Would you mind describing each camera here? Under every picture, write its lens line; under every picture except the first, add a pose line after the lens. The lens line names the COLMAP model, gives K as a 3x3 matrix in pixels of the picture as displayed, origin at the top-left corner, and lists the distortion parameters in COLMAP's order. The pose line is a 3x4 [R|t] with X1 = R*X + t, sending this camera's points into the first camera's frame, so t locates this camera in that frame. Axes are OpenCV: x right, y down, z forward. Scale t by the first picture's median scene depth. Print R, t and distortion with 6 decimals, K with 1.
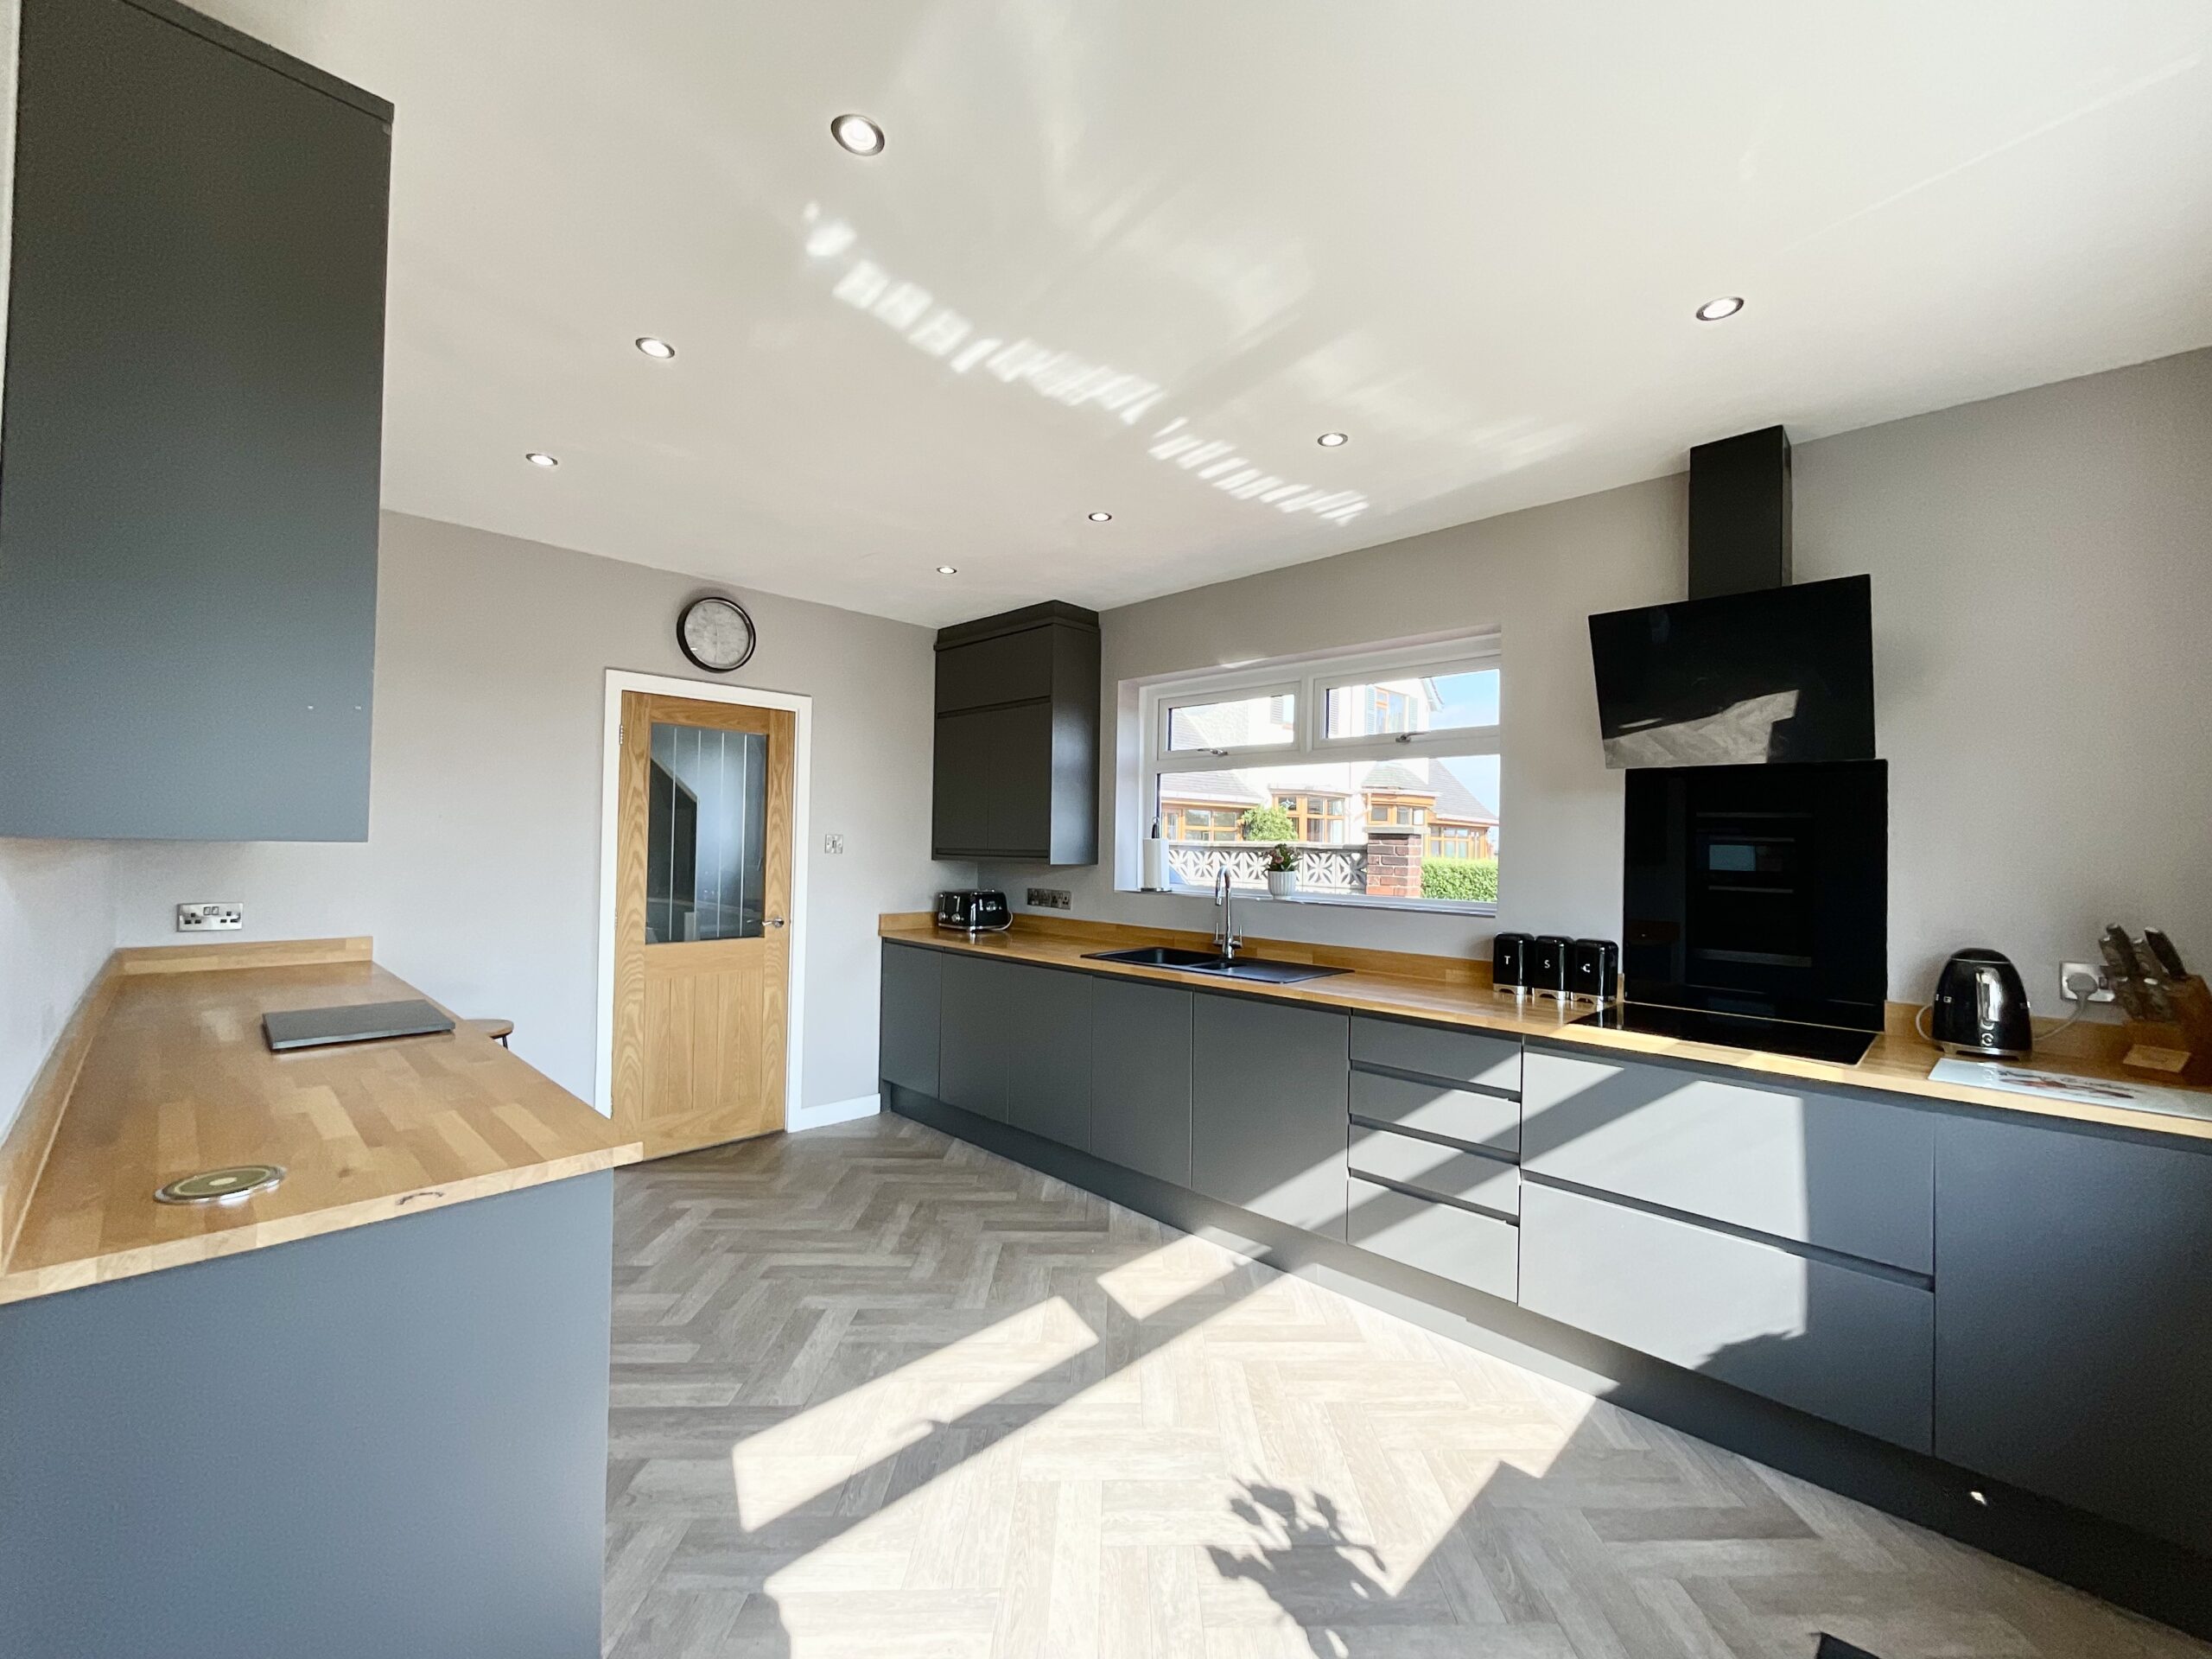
lens RADIAL K [[900.7, 0, 1101.5], [0, 900.7, 825.4], [0, 0, 1]] dist [-0.006737, 0.003808]
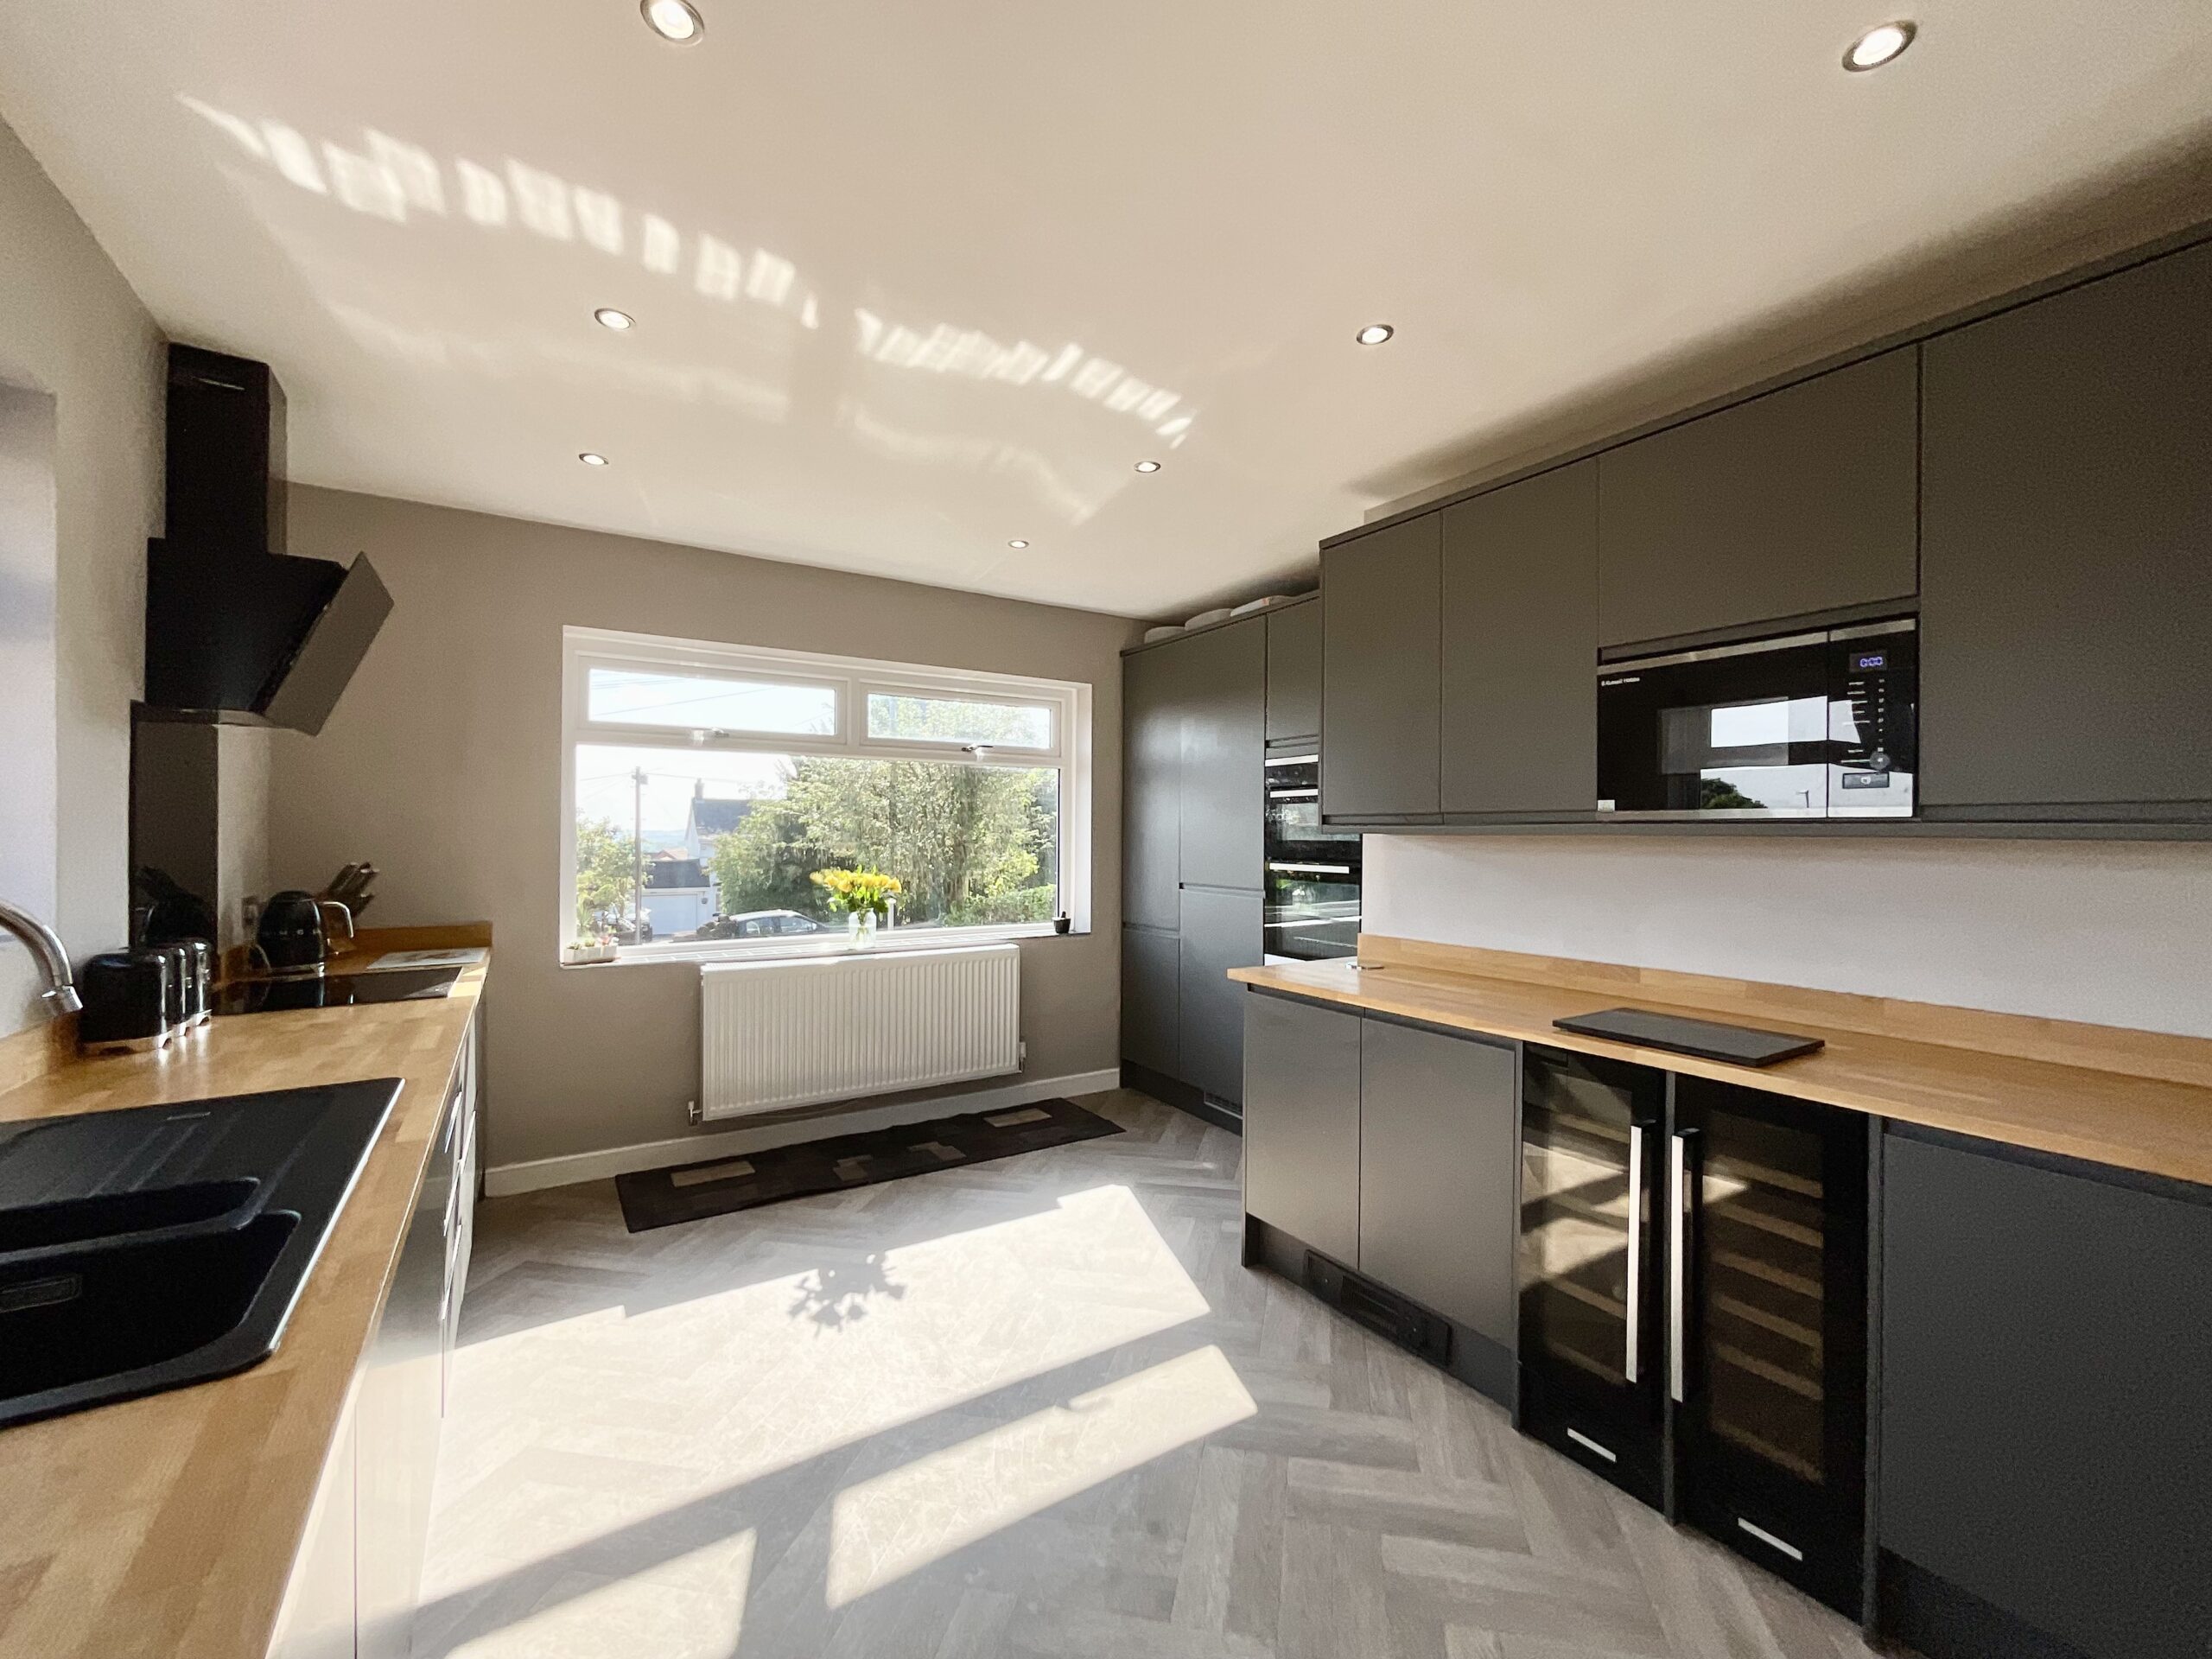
lens RADIAL K [[900.7, 0, 1099.9], [0, 900.7, 827.0], [0, 0, 1]] dist [-0.006737, 0.003808]
pose [[-0.974071, -0.022297, 0.225139, -0.349830], [-0.028320, 0.999321, -0.023558, 0.034888], [-0.224461, -0.029323, -0.974042, 1.613533]]
